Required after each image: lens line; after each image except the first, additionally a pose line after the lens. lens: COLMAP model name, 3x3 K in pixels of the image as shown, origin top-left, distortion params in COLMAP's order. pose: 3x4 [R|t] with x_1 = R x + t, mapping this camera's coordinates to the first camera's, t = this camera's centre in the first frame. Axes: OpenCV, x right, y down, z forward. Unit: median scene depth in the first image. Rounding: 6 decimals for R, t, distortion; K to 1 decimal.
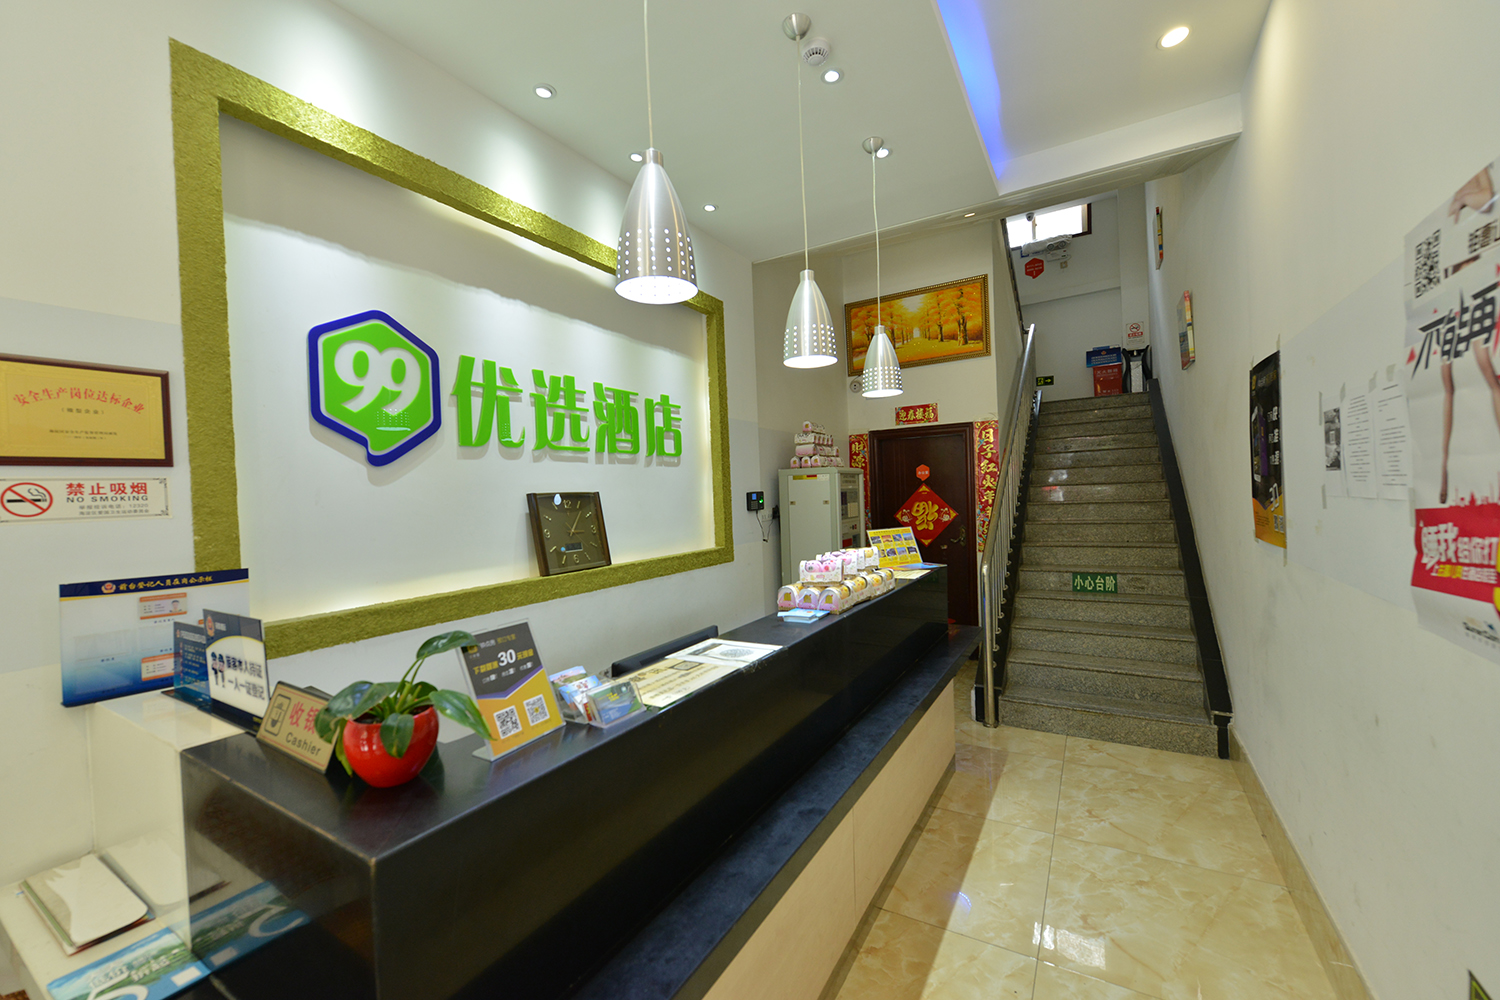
lens RADIAL K [[598.8, 0, 753.1], [0, 598.8, 500.8], [0, 0, 1]] dist [-0.007337, -0.000761]
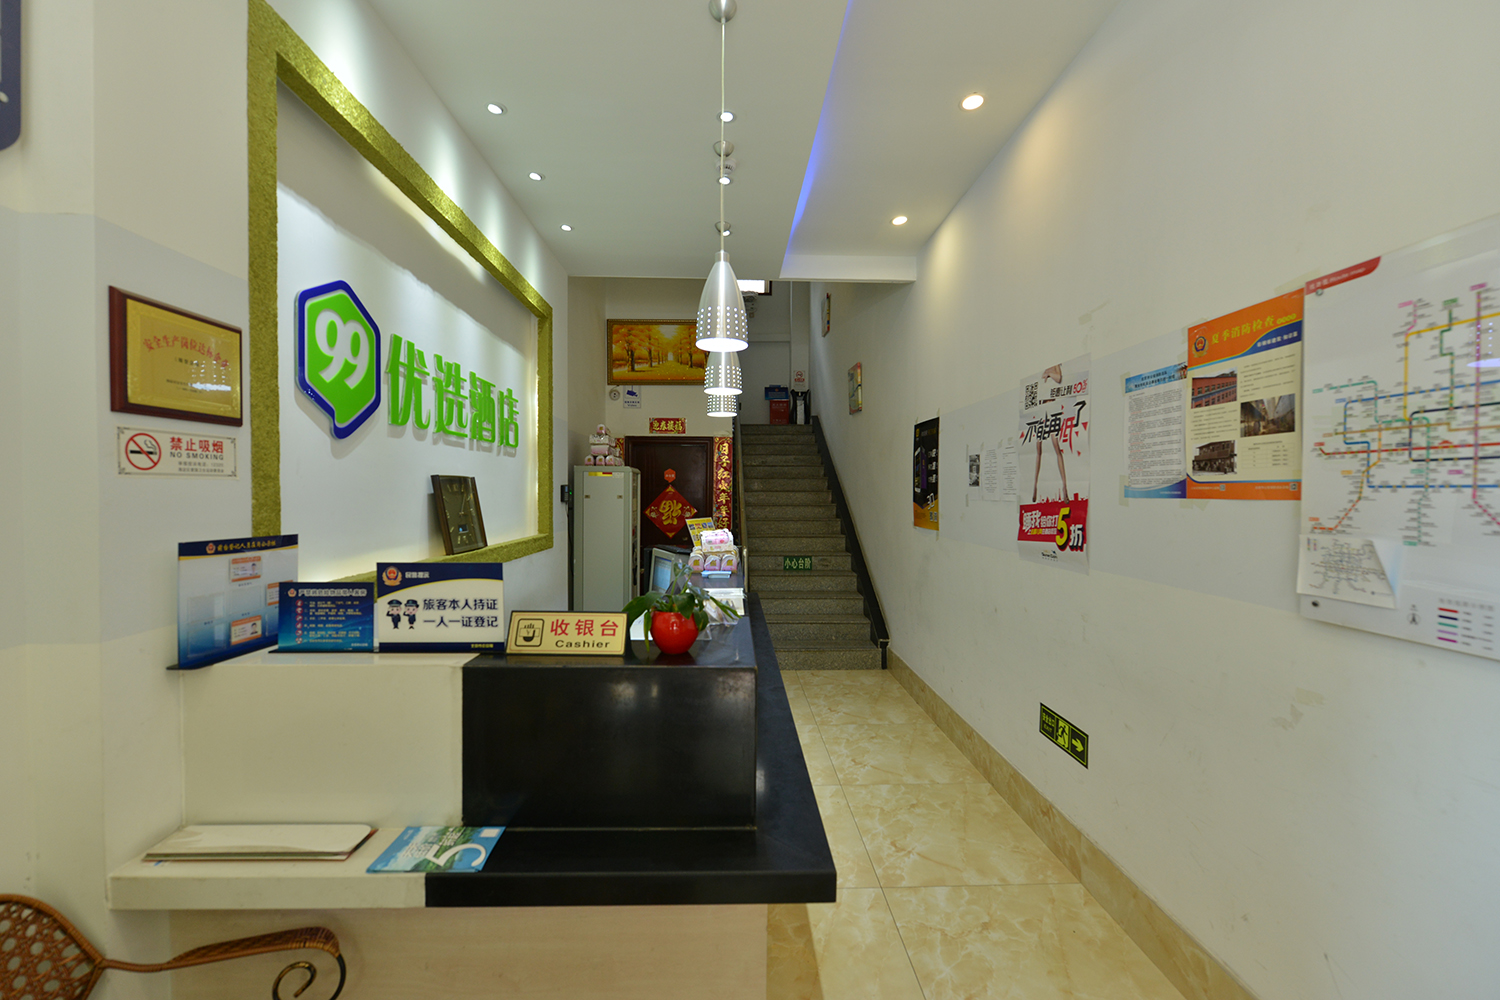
lens RADIAL K [[598.8, 0, 753.1], [0, 598.8, 500.8], [0, 0, 1]] dist [-0.007337, -0.000761]
pose [[0.836145, 0.032684, 0.547534, -0.507758], [-0.029694, 0.999457, -0.014314, 0.032940], [-0.547704, -0.004290, 0.836661, -0.169147]]
